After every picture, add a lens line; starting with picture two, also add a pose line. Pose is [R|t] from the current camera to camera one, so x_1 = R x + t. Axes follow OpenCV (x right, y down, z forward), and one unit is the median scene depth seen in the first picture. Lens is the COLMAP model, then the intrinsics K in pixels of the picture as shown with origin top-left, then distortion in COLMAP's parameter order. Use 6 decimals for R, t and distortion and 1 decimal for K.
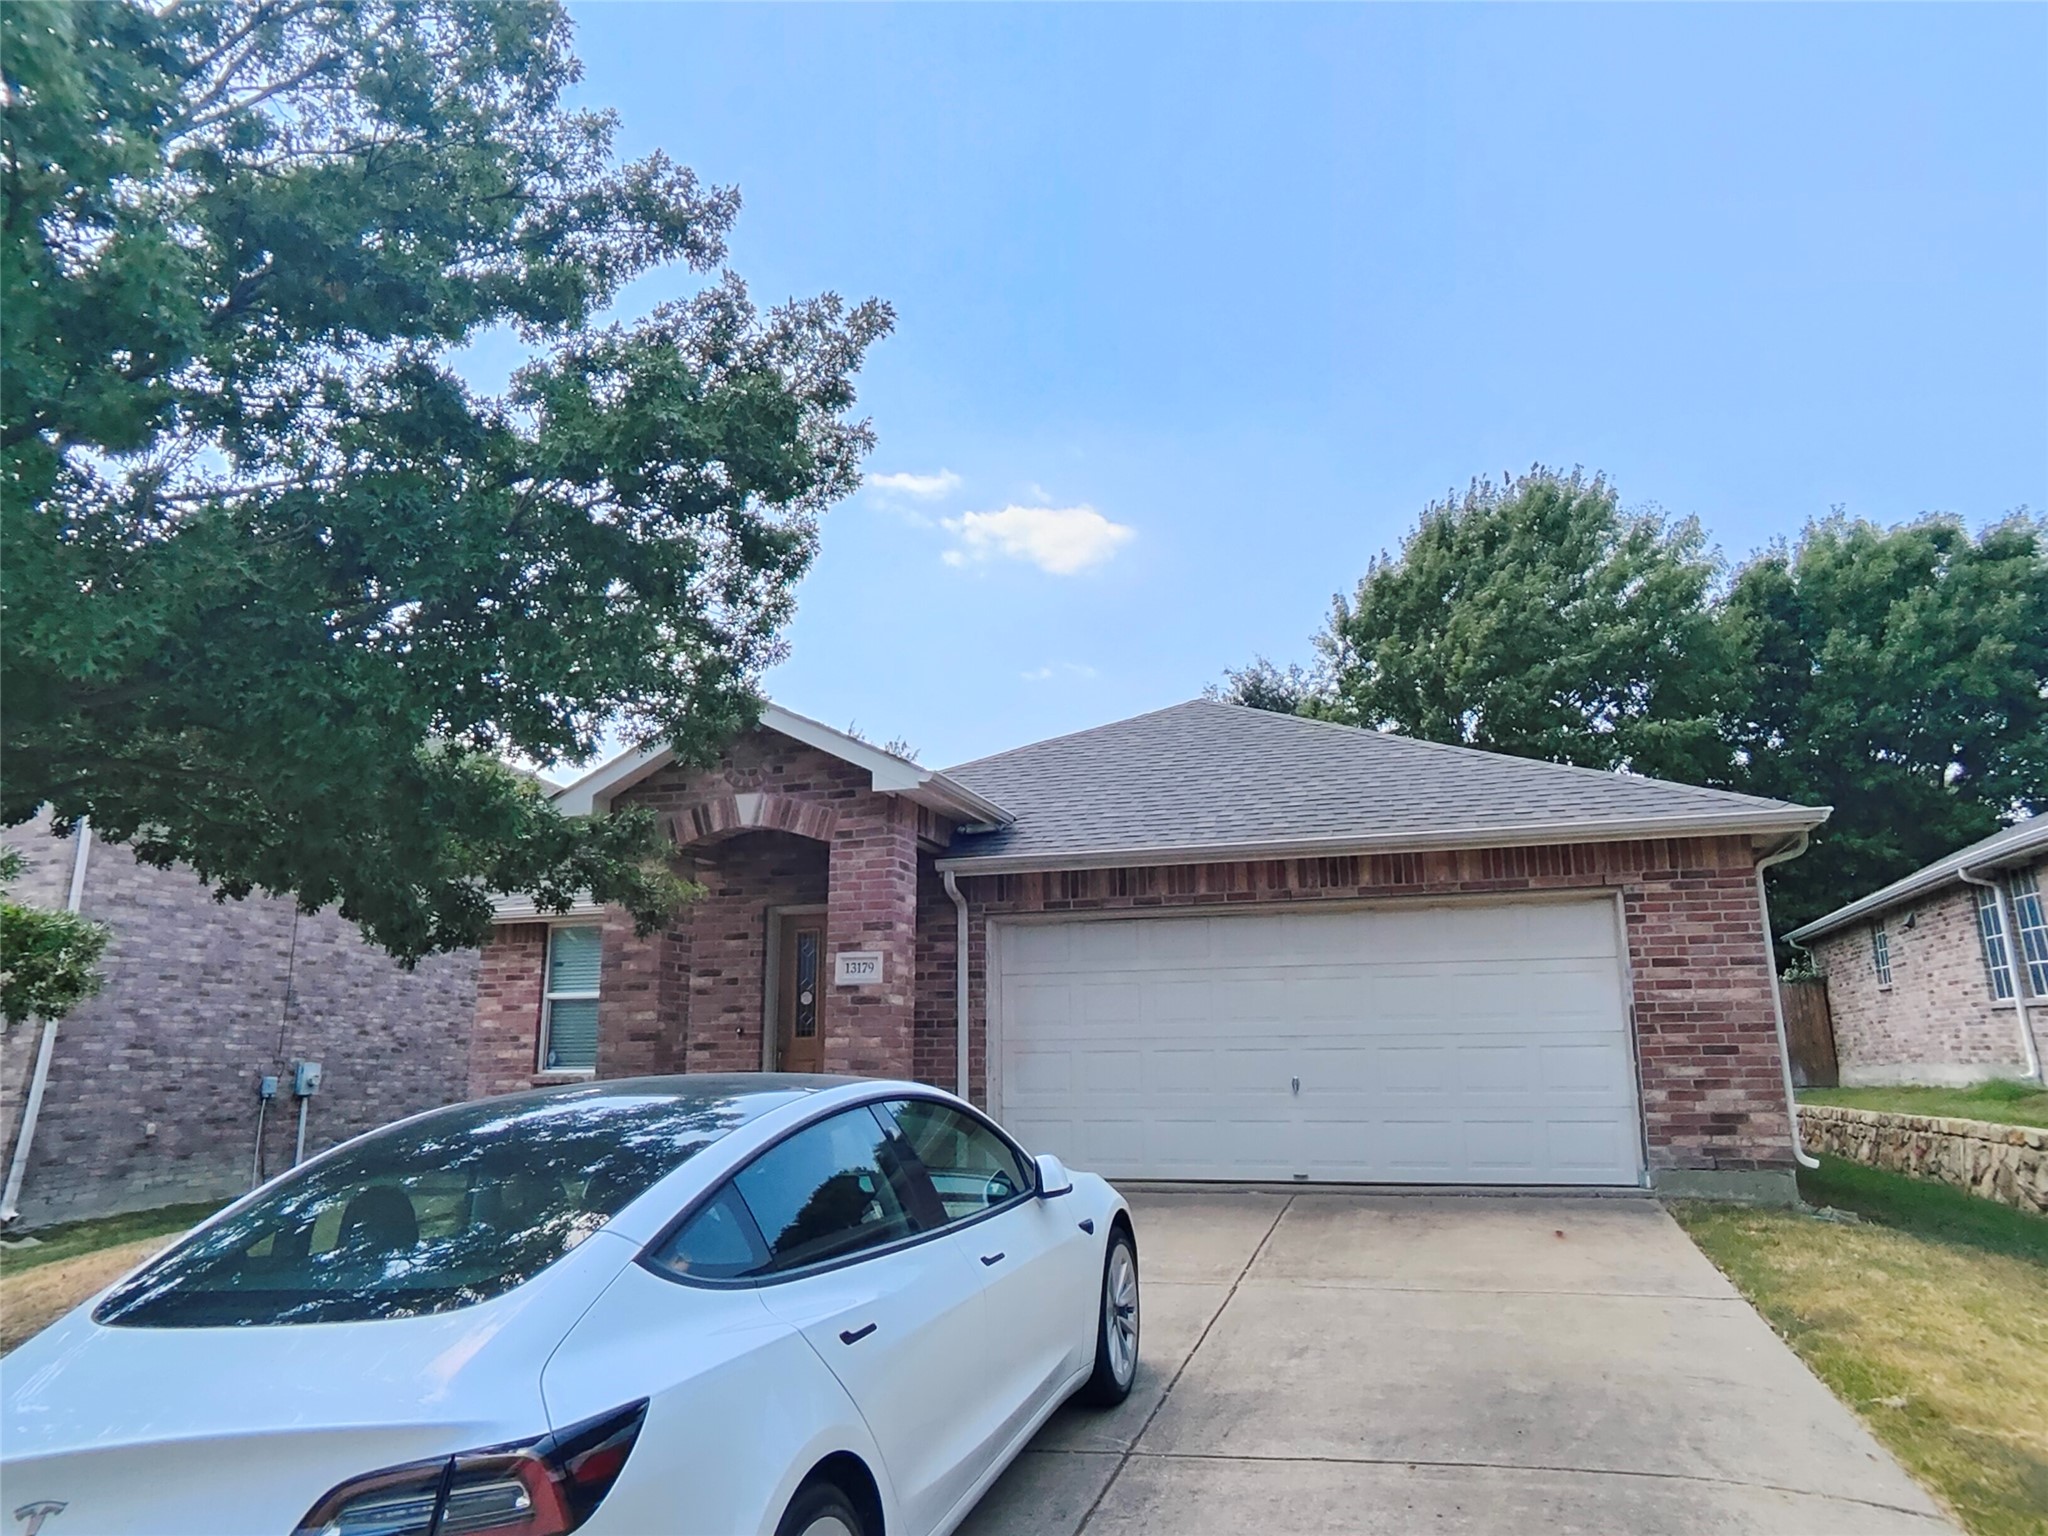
lens RADIAL K [[1287.5, 0, 1051.9], [0, 1287.5, 717.8], [0, 0, 1]] dist [0.017968, -0.023070]
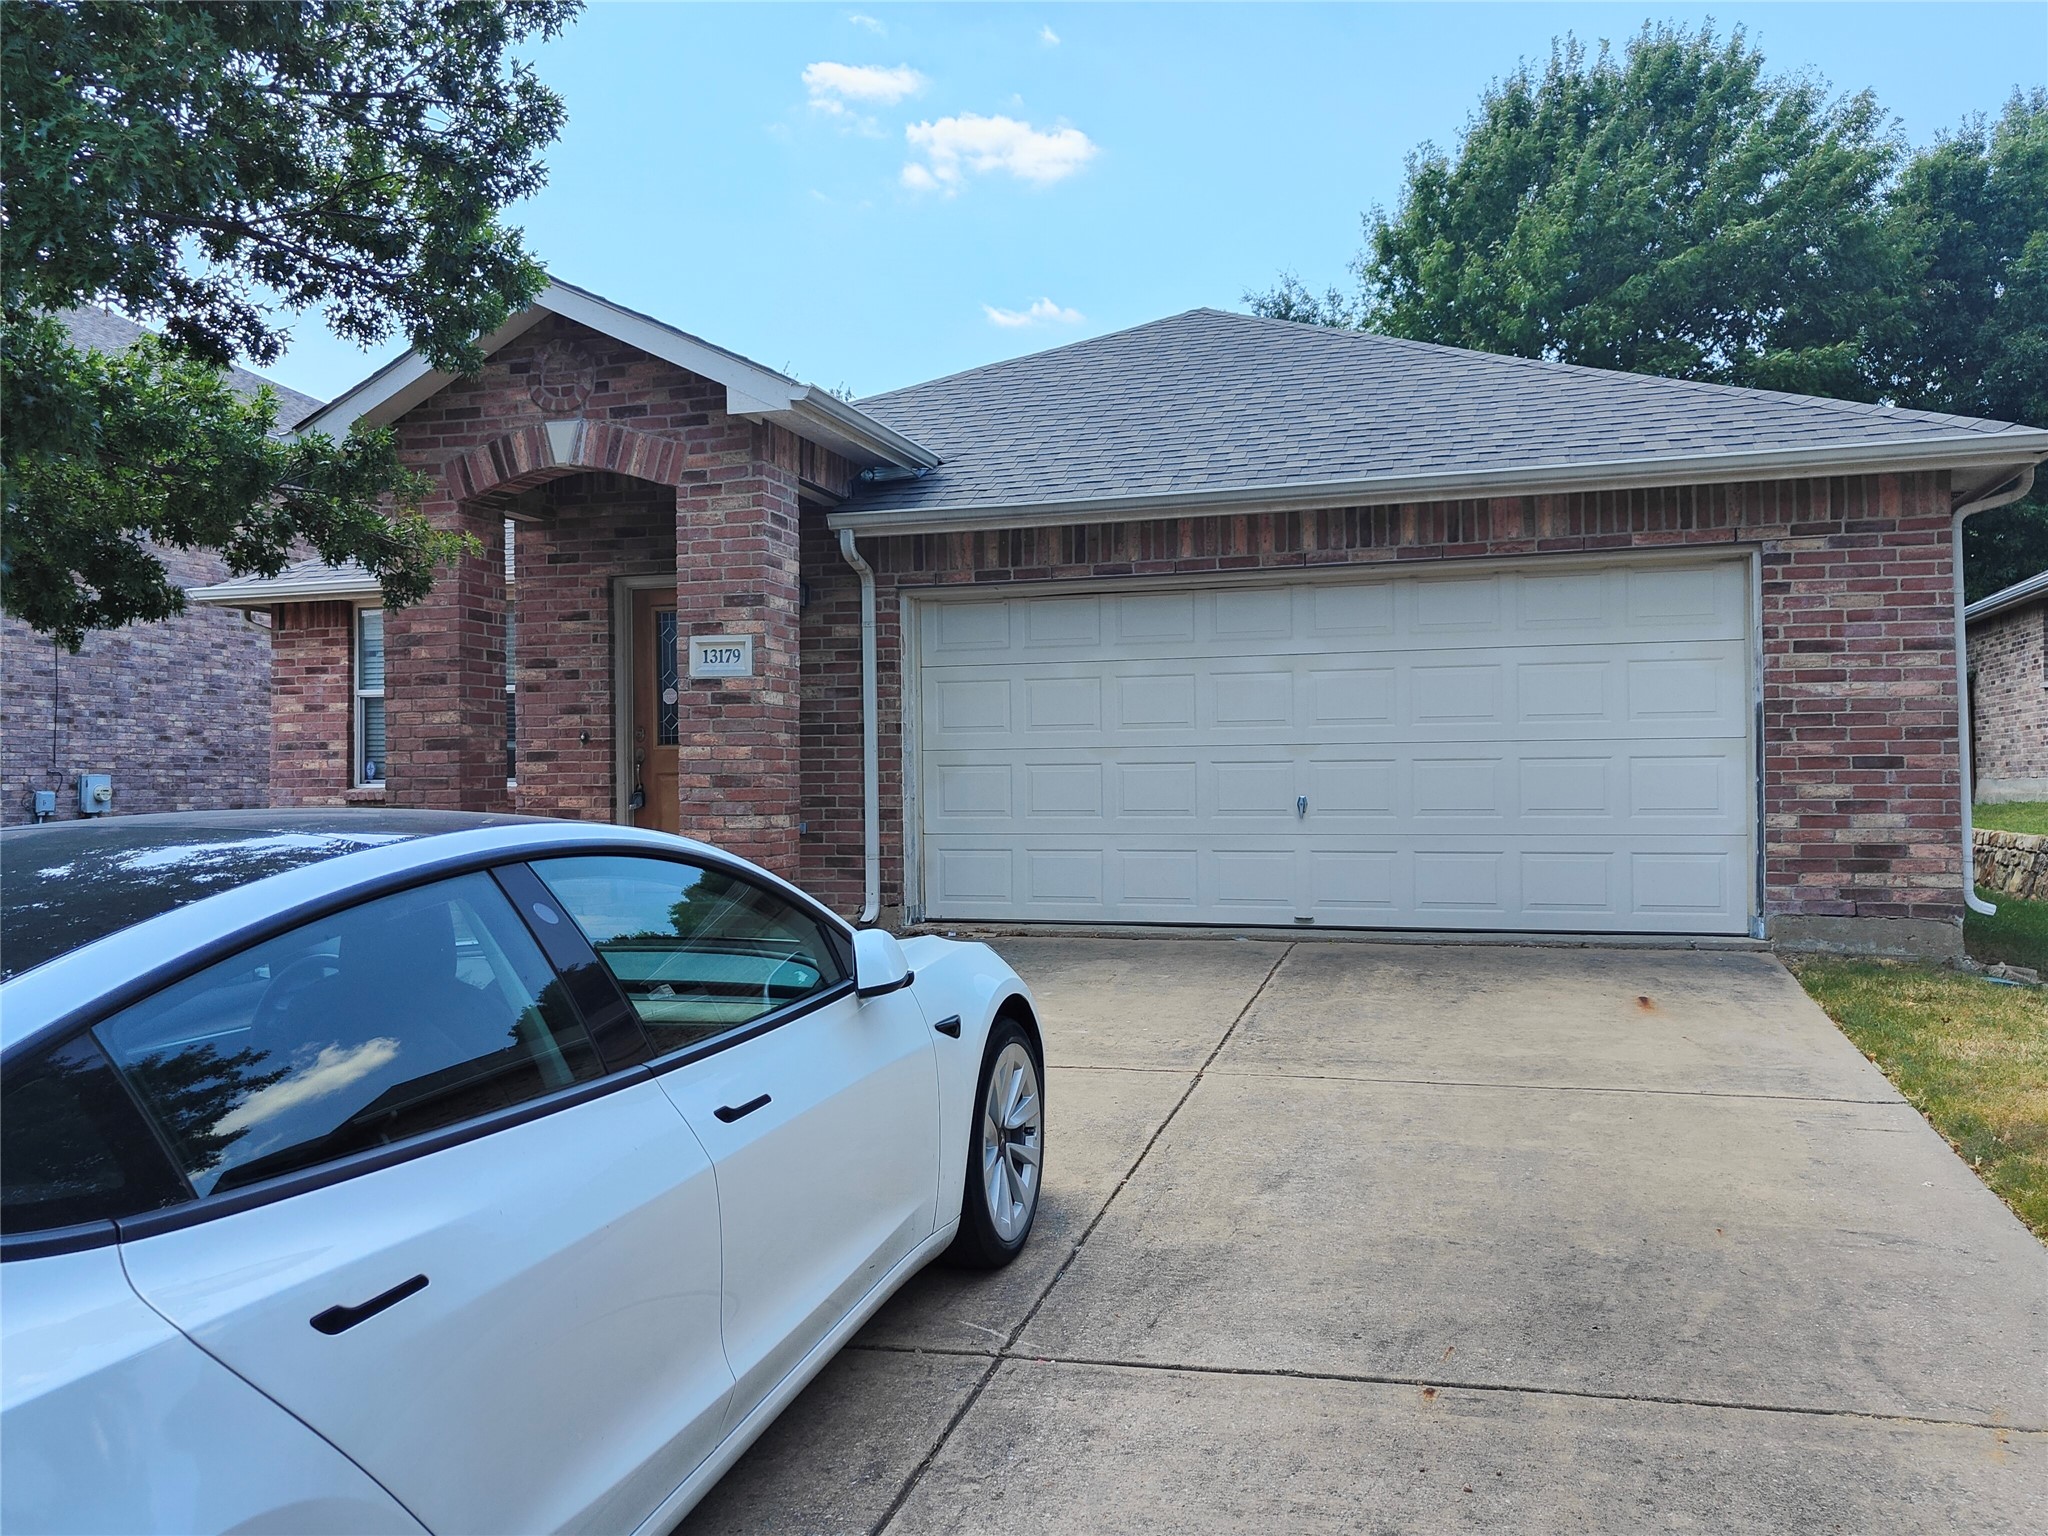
lens RADIAL K [[1517.3, 0, 1025.3], [0, 1517.3, 682.4], [0, 0, 1]] dist [0.020788, -0.008449]
pose [[0.999930, 0.000005, -0.011795, 0.037590], [0.002367, 0.979571, 0.201083, 0.033649], [0.011555, -0.201096, 0.979503, 0.140383]]
